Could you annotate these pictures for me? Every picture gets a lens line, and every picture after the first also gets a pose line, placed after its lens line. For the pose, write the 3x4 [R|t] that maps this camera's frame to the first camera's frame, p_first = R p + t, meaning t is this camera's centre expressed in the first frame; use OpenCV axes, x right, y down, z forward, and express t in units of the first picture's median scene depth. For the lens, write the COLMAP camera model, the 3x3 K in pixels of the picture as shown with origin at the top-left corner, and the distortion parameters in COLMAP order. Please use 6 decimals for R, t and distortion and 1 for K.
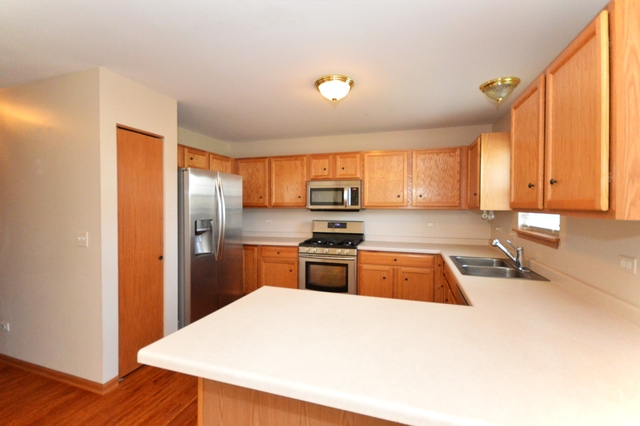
lens RADIAL K [[285.1, 0, 321.4], [0, 285.1, 210.7], [0, 0, 1]] dist [-0.017911, -0.000978]
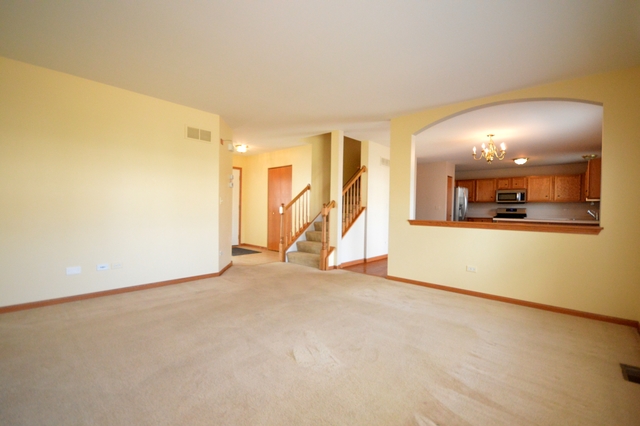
lens RADIAL K [[285.1, 0, 316.6], [0, 285.1, 218.5], [0, 0, 1]] dist [-0.017911, -0.000978]
pose [[0.907844, 0.024667, -0.418581, -0.403098], [-0.023538, 0.999692, 0.007862, 0.136833], [0.418646, 0.002715, 0.908145, -1.623426]]
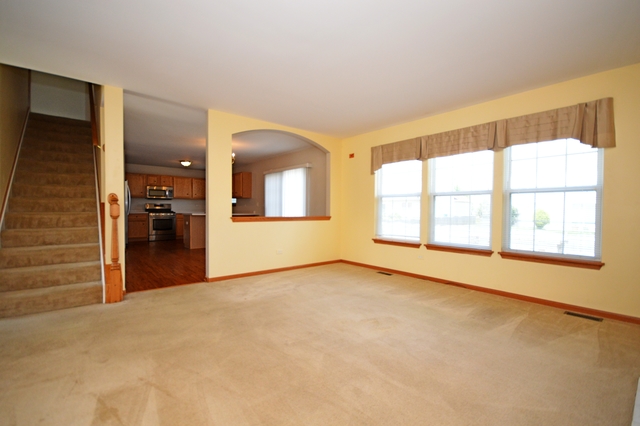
lens RADIAL K [[285.1, 0, 320.2], [0, 285.1, 212.0], [0, 0, 1]] dist [-0.017911, -0.000978]
pose [[0.538056, -0.005577, 0.842890, -1.231339], [0.012500, 0.999921, -0.001364, 0.128173], [-0.842816, 0.011270, 0.538083, -1.397873]]
